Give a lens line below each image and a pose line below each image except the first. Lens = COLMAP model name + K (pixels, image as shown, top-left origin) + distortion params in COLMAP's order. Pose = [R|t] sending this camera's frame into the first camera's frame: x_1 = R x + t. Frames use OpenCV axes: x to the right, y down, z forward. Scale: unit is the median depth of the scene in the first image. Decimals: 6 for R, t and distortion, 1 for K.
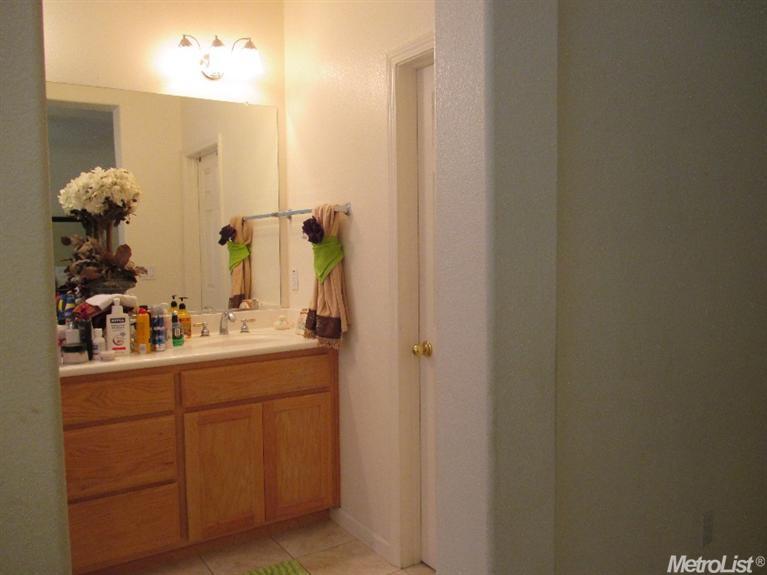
lens RADIAL K [[625.9, 0, 383.5], [0, 625.9, 287.5], [0, 0, 1]] dist [-0.064268, -0.000042]
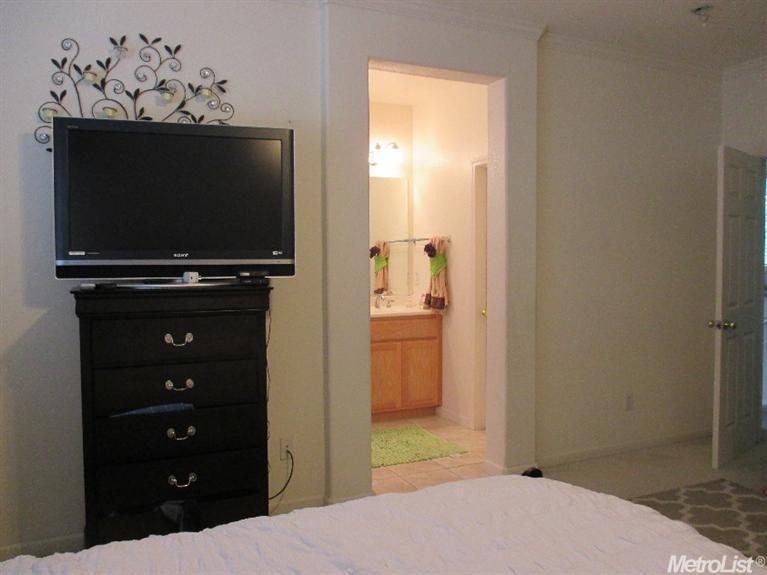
lens RADIAL K [[625.9, 0, 383.5], [0, 625.9, 287.5], [0, 0, 1]] dist [-0.064268, -0.000042]
pose [[0.988883, 0.015887, -0.147843, 0.025318], [-0.019904, 0.999471, -0.025736, 0.067218], [0.147356, 0.028393, 0.988676, -0.824549]]
